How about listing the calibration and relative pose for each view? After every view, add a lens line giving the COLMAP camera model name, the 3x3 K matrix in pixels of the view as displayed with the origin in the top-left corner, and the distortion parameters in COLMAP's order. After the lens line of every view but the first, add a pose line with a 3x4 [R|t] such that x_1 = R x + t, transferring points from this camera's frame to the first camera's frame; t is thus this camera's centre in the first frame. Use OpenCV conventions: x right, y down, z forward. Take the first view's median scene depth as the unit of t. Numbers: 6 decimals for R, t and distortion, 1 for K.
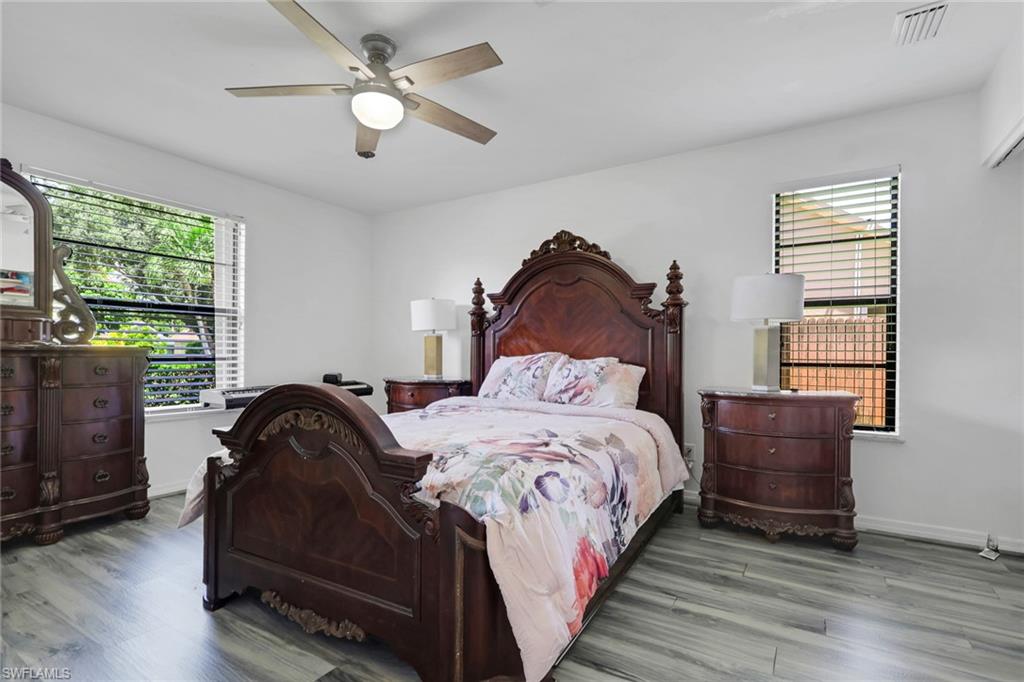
lens RADIAL K [[500.4, 0, 508.3], [0, 500.4, 344.5], [0, 0, 1]] dist [0.002132, 0.000078]
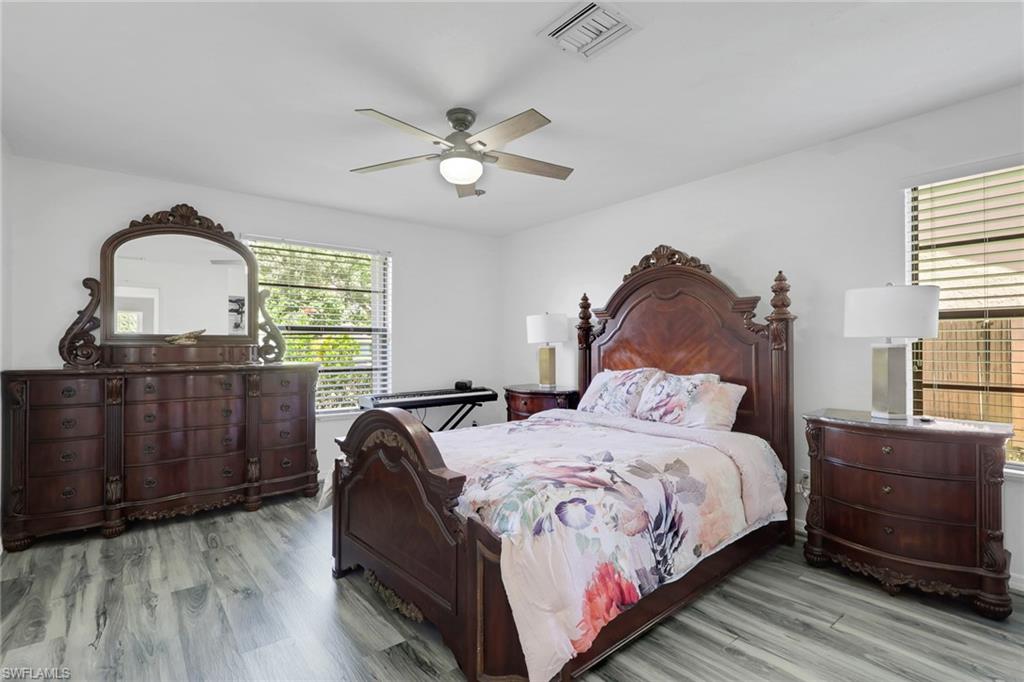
lens RADIAL K [[482.5, 0, 484.2], [0, 482.5, 337.5], [0, 0, 1]] dist [0.005728, 0.000087]
pose [[0.940896, -0.019382, -0.338140, 0.145418], [0.014544, 0.999752, -0.016835, -0.047422], [0.338383, 0.010922, 0.940945, -0.040238]]
